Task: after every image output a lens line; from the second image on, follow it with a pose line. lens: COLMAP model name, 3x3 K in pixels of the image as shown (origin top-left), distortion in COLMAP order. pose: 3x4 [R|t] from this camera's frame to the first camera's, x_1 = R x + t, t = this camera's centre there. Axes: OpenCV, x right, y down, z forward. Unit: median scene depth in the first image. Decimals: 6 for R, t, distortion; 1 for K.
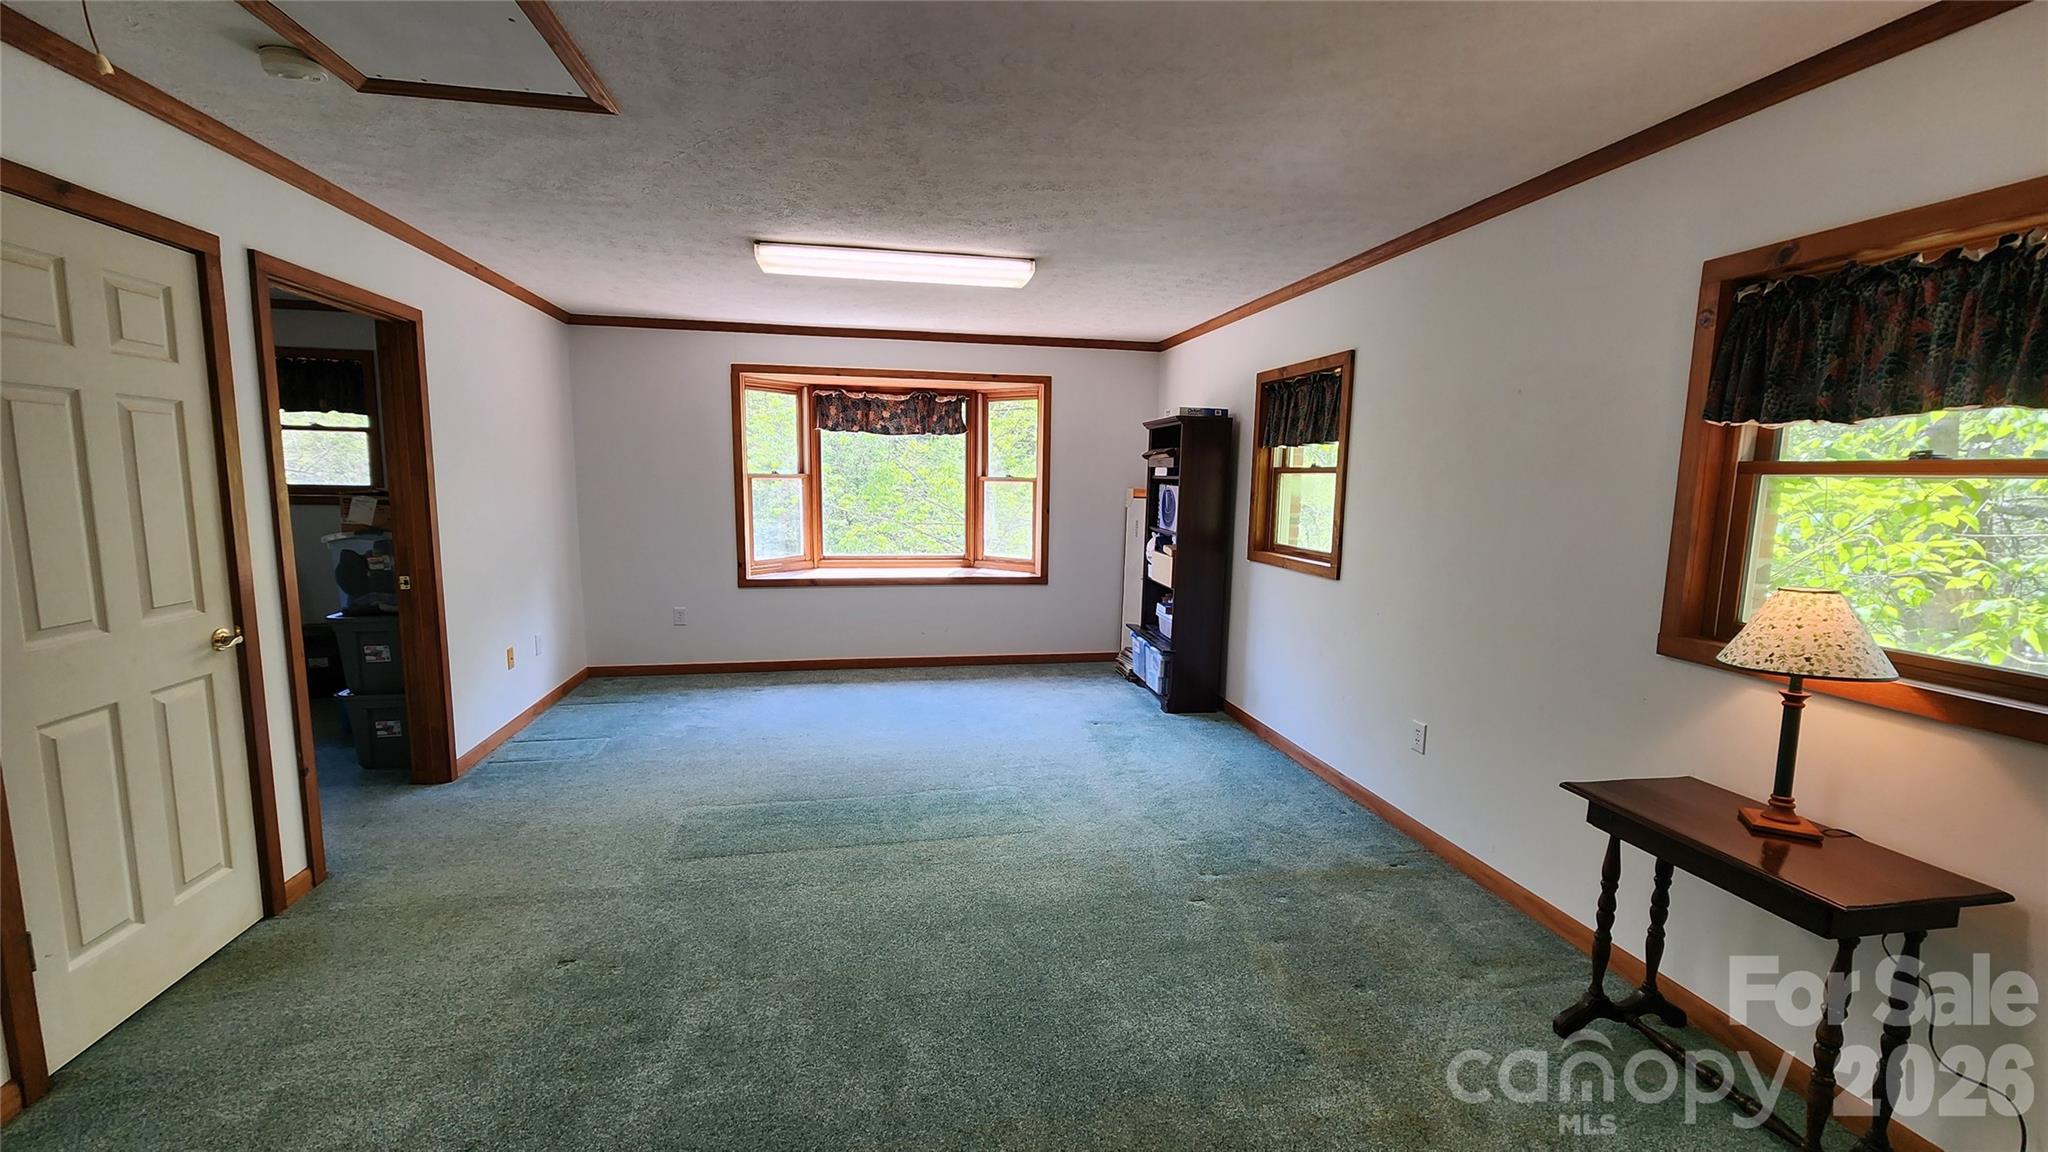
lens RADIAL K [[828.8, 0, 1028.1], [0, 828.8, 569.8], [0, 0, 1]] dist [-0.000558, 0.000063]
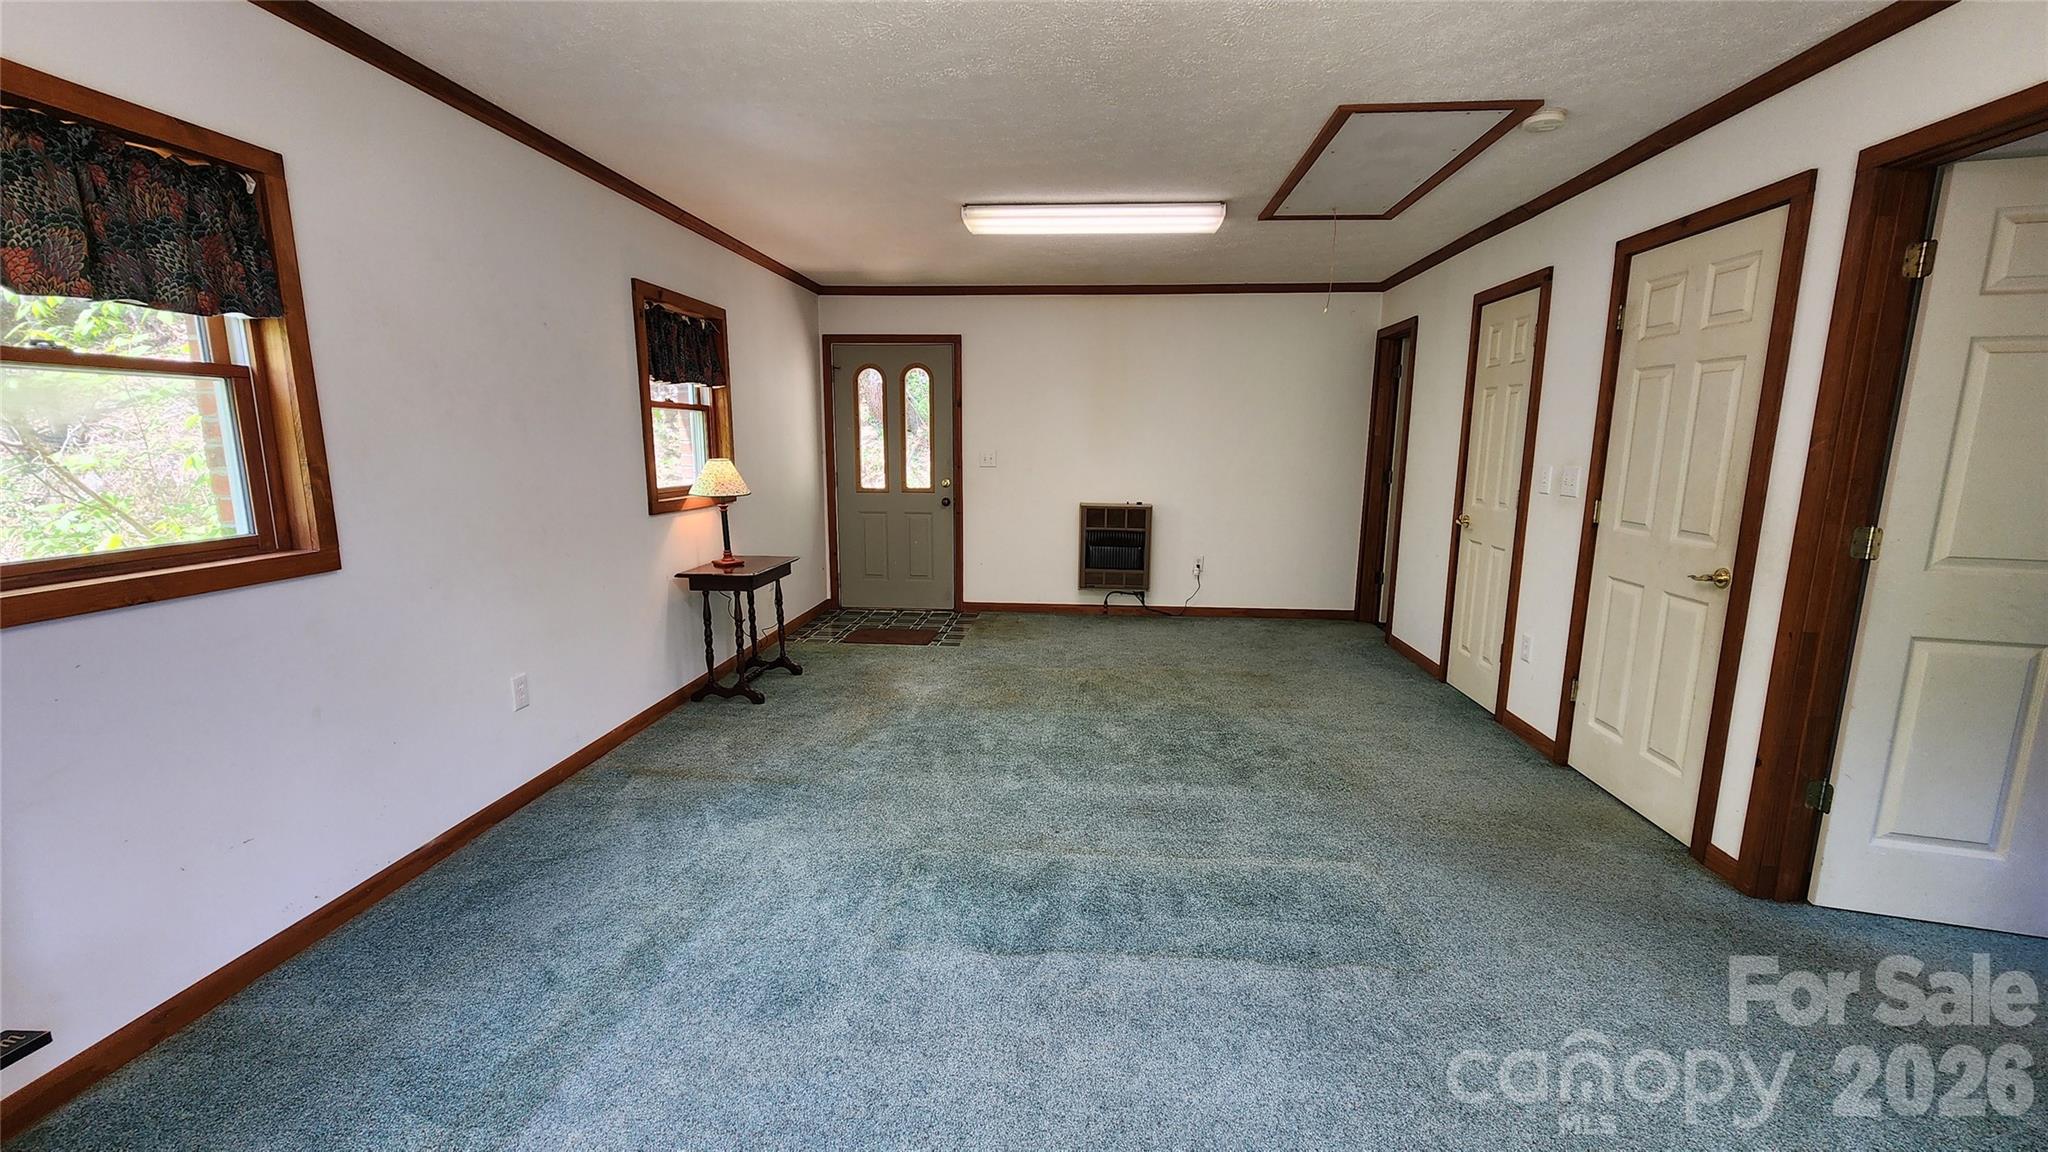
lens RADIAL K [[828.8, 0, 1028.0], [0, 828.8, 571.1], [0, 0, 1]] dist [-0.000558, 0.000063]
pose [[-0.962418, -0.061360, 0.264549, -0.398395], [0.021737, 0.953609, 0.300261, -0.266108], [-0.270700, 0.294727, -0.916437, 2.228042]]
